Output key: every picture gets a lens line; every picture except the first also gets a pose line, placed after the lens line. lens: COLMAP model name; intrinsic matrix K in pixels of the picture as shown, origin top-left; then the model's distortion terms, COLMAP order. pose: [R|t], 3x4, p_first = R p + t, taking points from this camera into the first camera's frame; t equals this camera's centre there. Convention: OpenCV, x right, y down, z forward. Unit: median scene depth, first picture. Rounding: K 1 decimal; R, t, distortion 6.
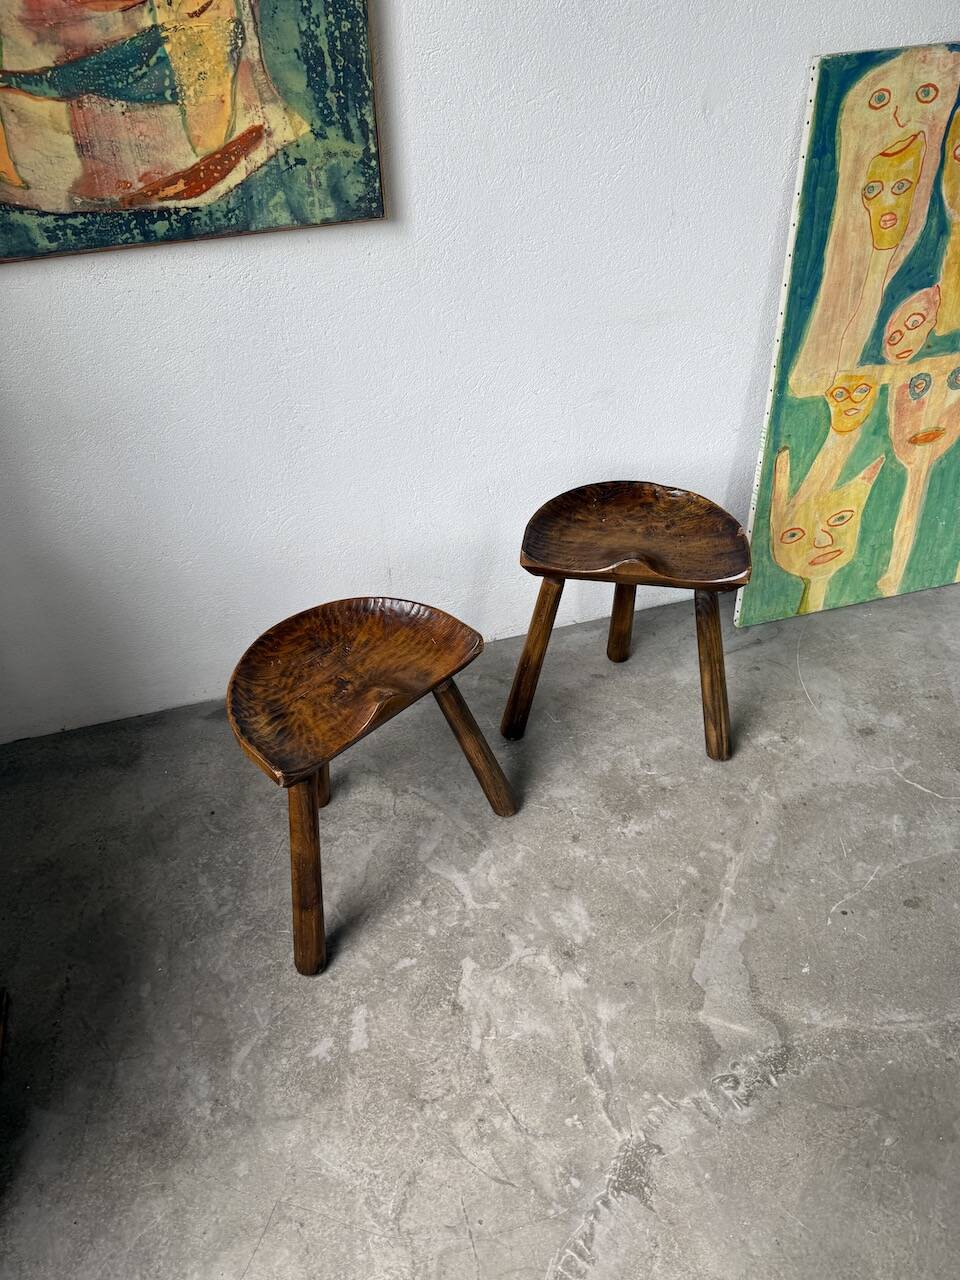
lens RADIAL K [[899.5, 0, 463.4], [0, 899.5, 645.0], [0, 0, 1]] dist [0.047326, -0.079341]
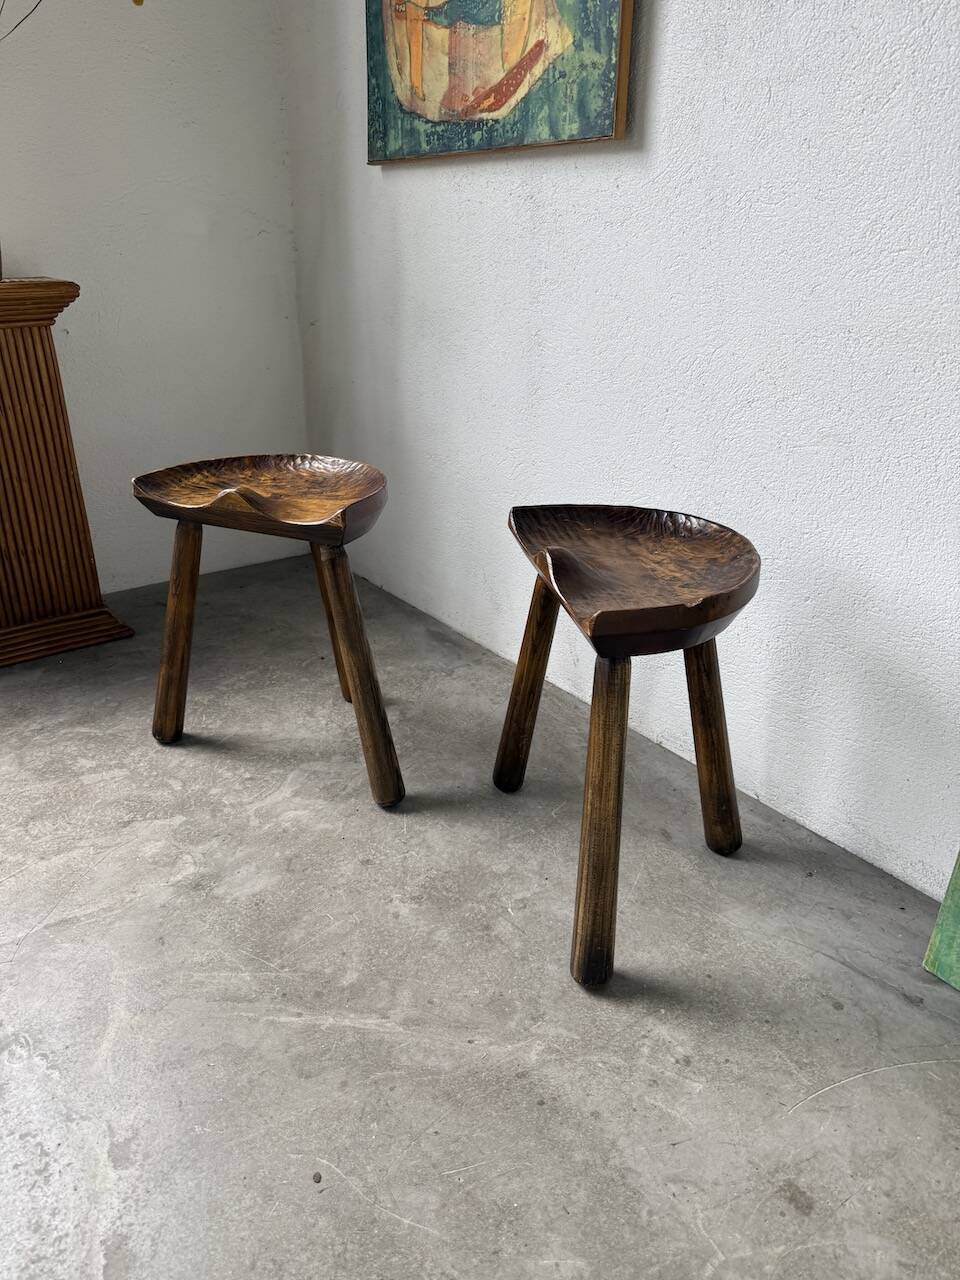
lens RADIAL K [[897.1, 0, 472.8], [0, 897.1, 638.0], [0, 0, 1]] dist [0.038454, -0.061669]
pose [[0.348729, 0.411943, -0.841838, 0.814257], [-0.628107, 0.769387, 0.116298, -0.089066], [0.695607, 0.488208, 0.527052, 0.632735]]
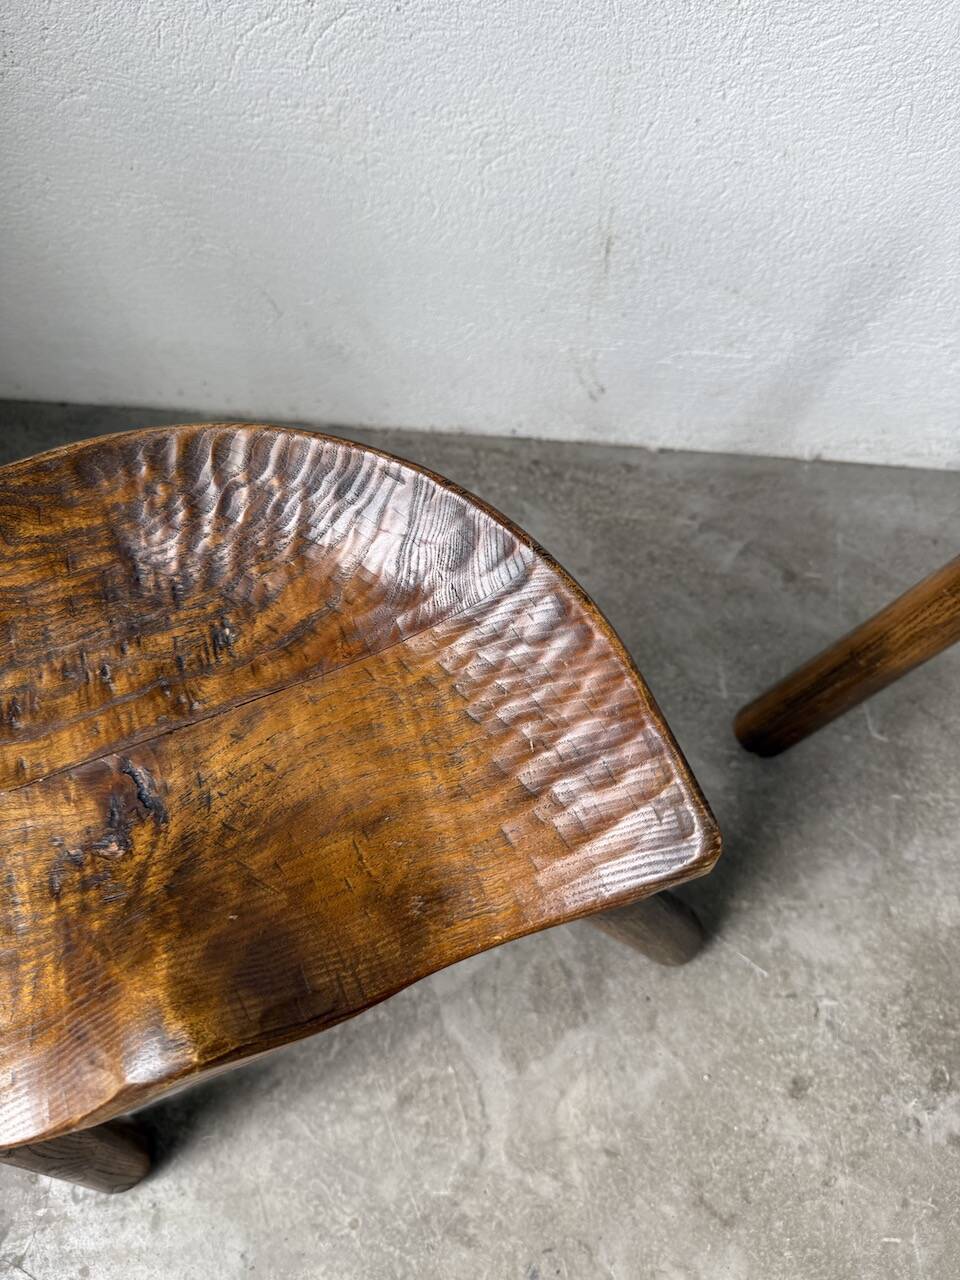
lens RADIAL K [[912.7, 0, 480.3], [0, 912.7, 655.5], [0, 0, 1]] dist [-0.020990, -0.002715]
pose [[0.921748, 0.349429, -0.168170, -0.010698], [-0.238058, 0.852201, 0.465921, -0.127000], [0.306120, -0.389427, 0.868698, 0.753869]]
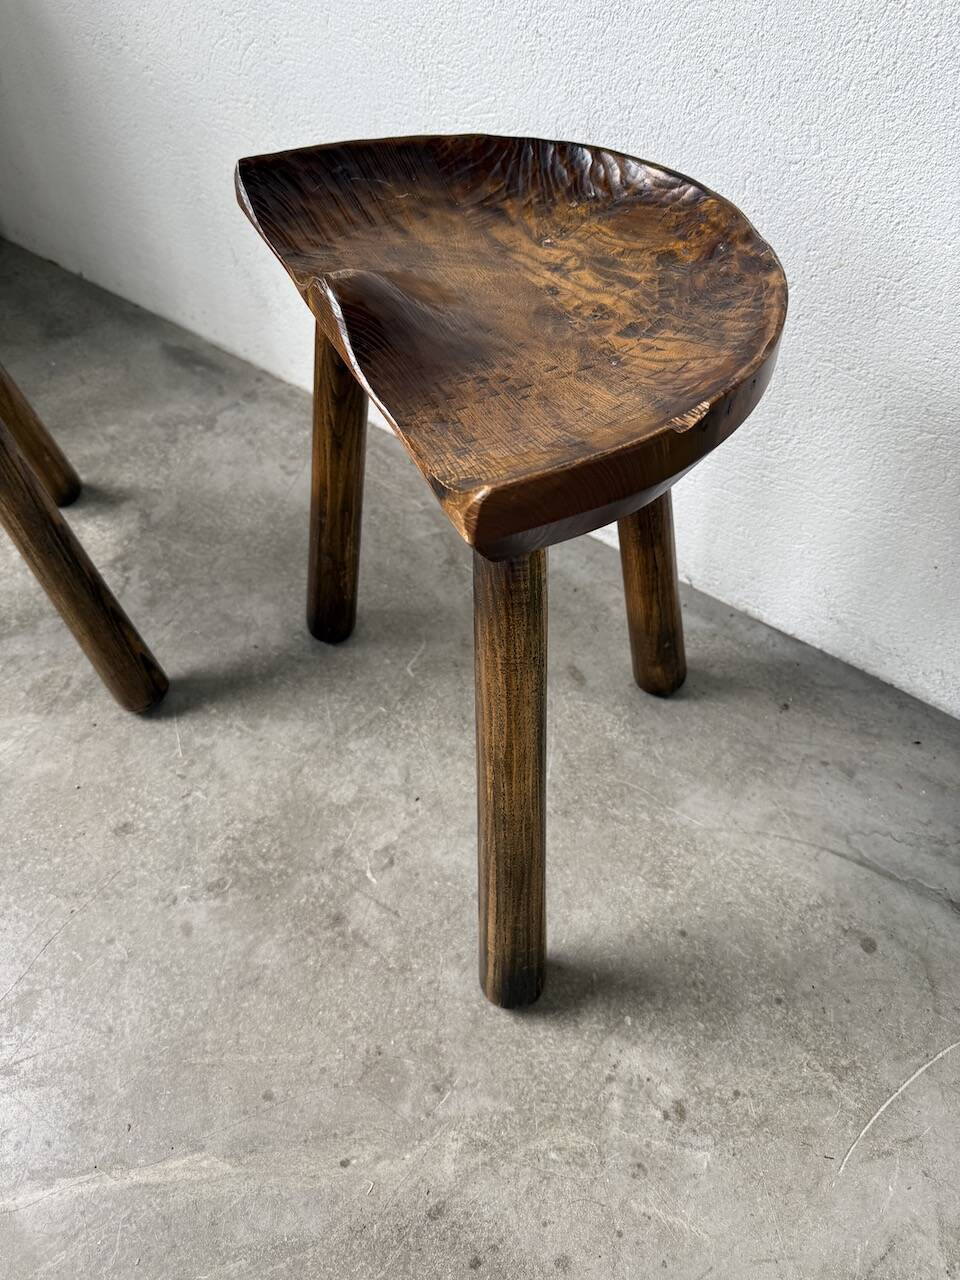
lens RADIAL K [[899.7, 0, 485.4], [0, 899.7, 641.9], [0, 0, 1]] dist [0.146369, -0.321230]
pose [[0.570499, 0.624501, -0.533412, 0.480465], [-0.549910, 0.772856, 0.316690, -0.132632], [0.610024, 0.112658, 0.784333, 0.817160]]
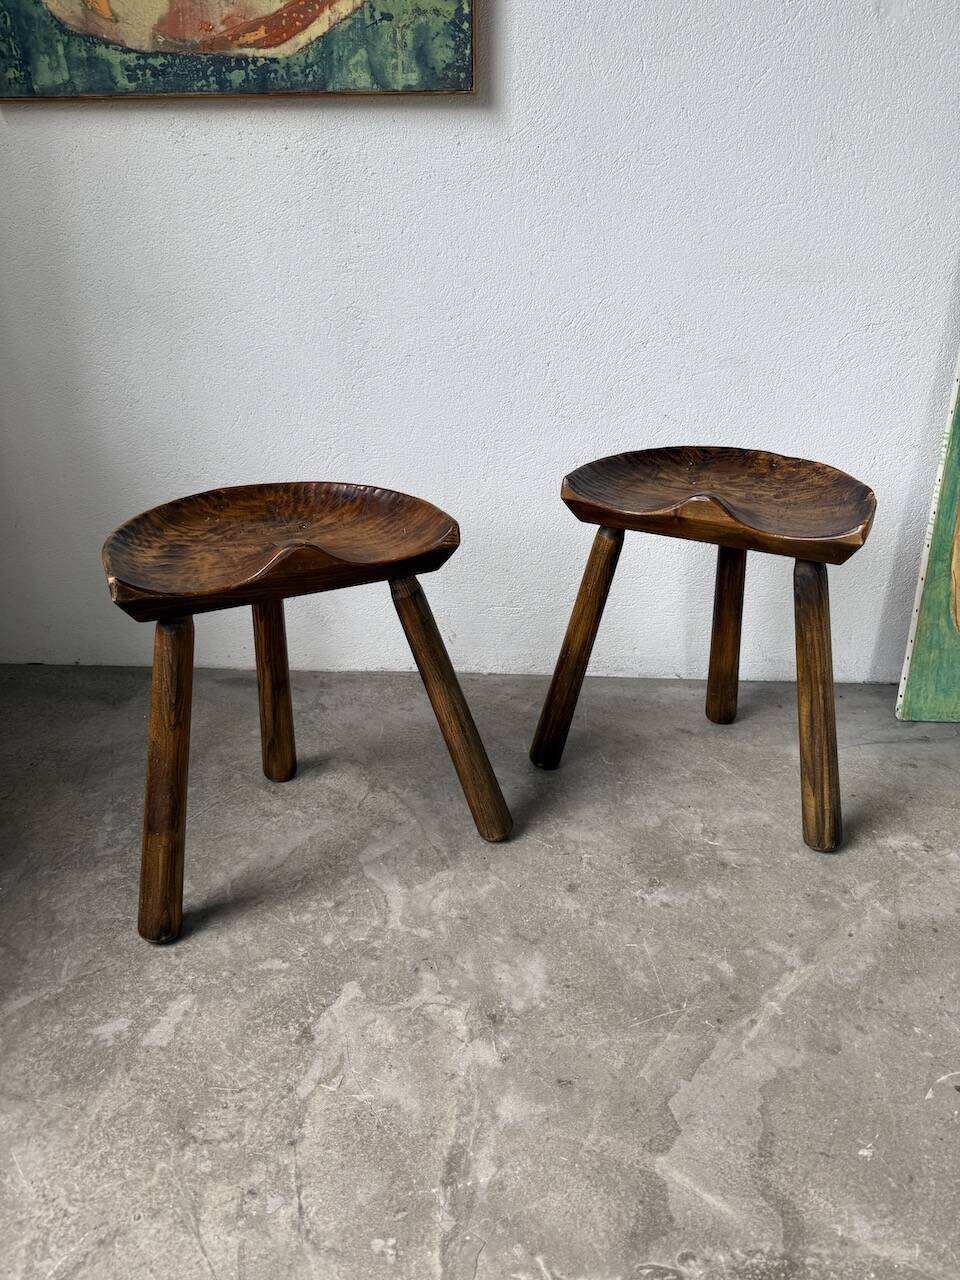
lens RADIAL K [[901.9, 0, 467.2], [0, 901.9, 636.0], [0, 0, 1]] dist [-0.000246, -0.008176]
pose [[0.943054, 0.166719, -0.287845, 0.243638], [-0.235207, 0.946108, -0.222615, 0.229865], [0.235218, 0.277641, 0.931444, 0.300684]]
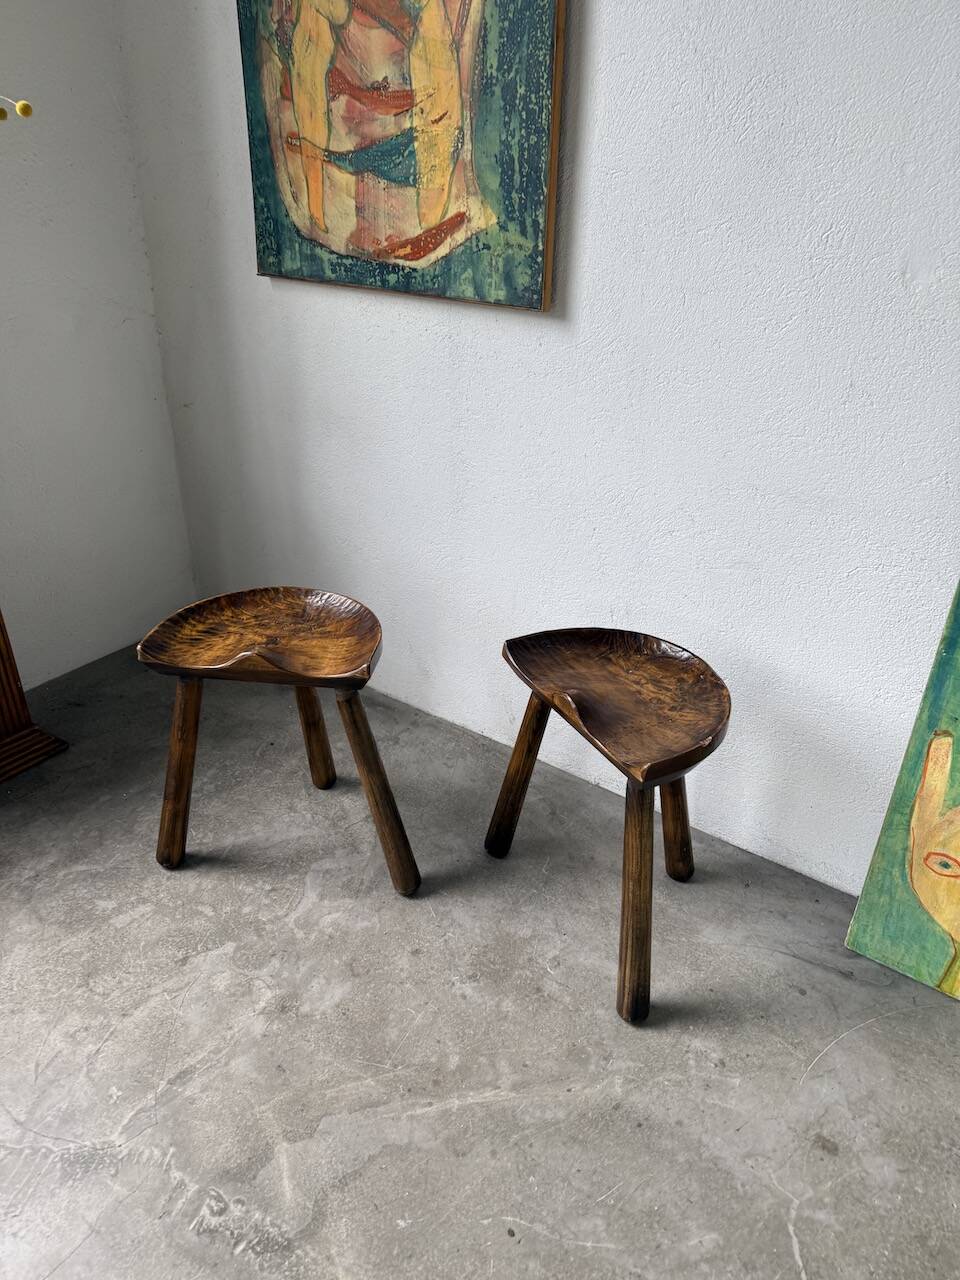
lens RADIAL K [[898.1, 0, 472.2], [0, 898.1, 644.2], [0, 0, 1]] dist [0.003184, -0.013286]
pose [[0.611264, 0.414603, -0.674137, 0.719959], [-0.543857, 0.838868, 0.022780, -0.108964], [0.574957, 0.352709, 0.738255, 0.284570]]
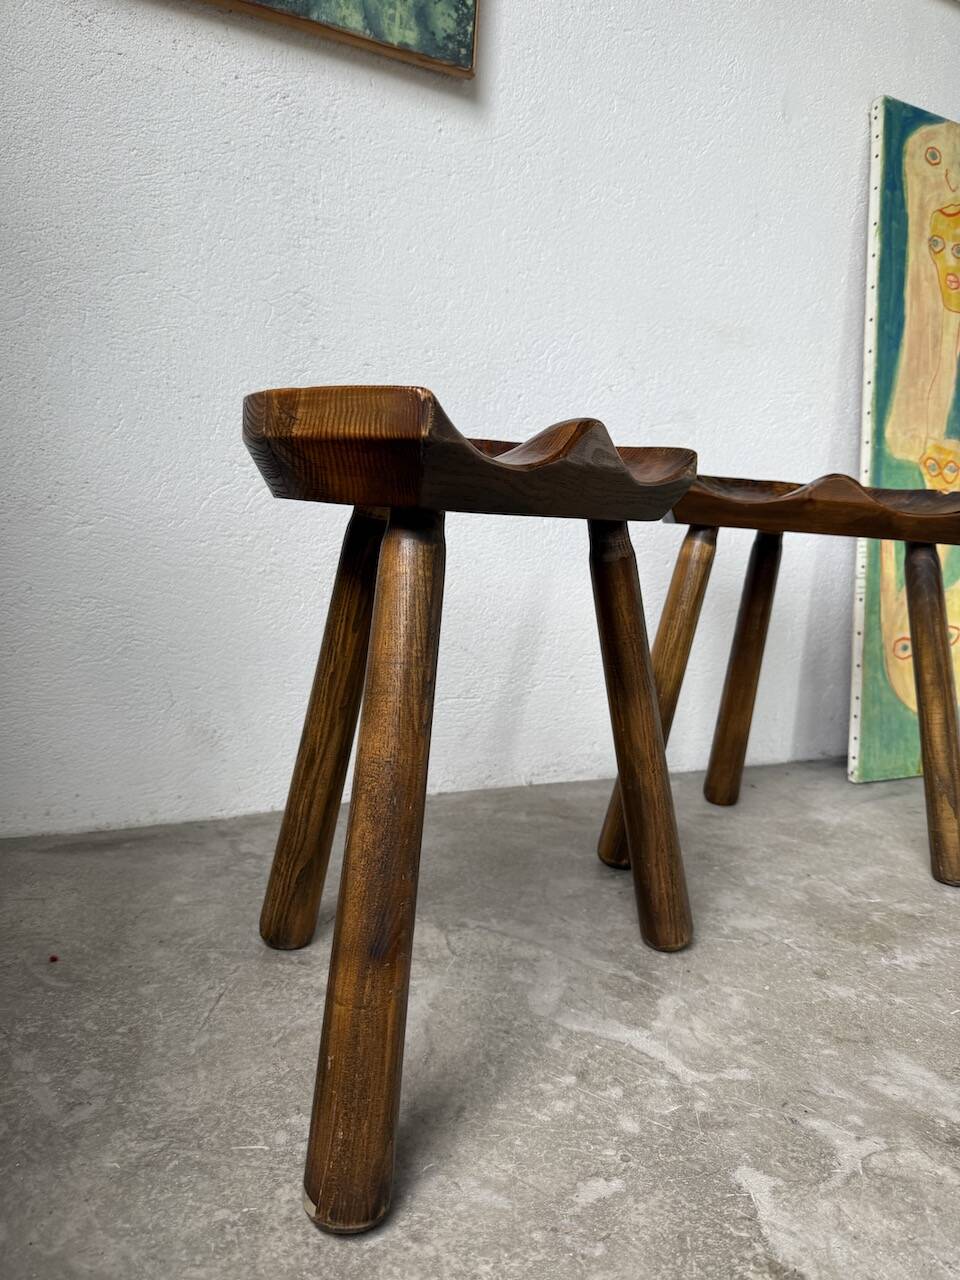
lens RADIAL K [[921.8, 0, 480.0], [0, 921.8, 640.0], [0, 0, 1]] dist [-0.003459, -0.009224]
pose [[0.974611, 0.066829, 0.213701, -0.209756], [0.059588, 0.842585, -0.535256, 0.362713], [-0.215832, 0.534400, 0.817210, 0.578518]]
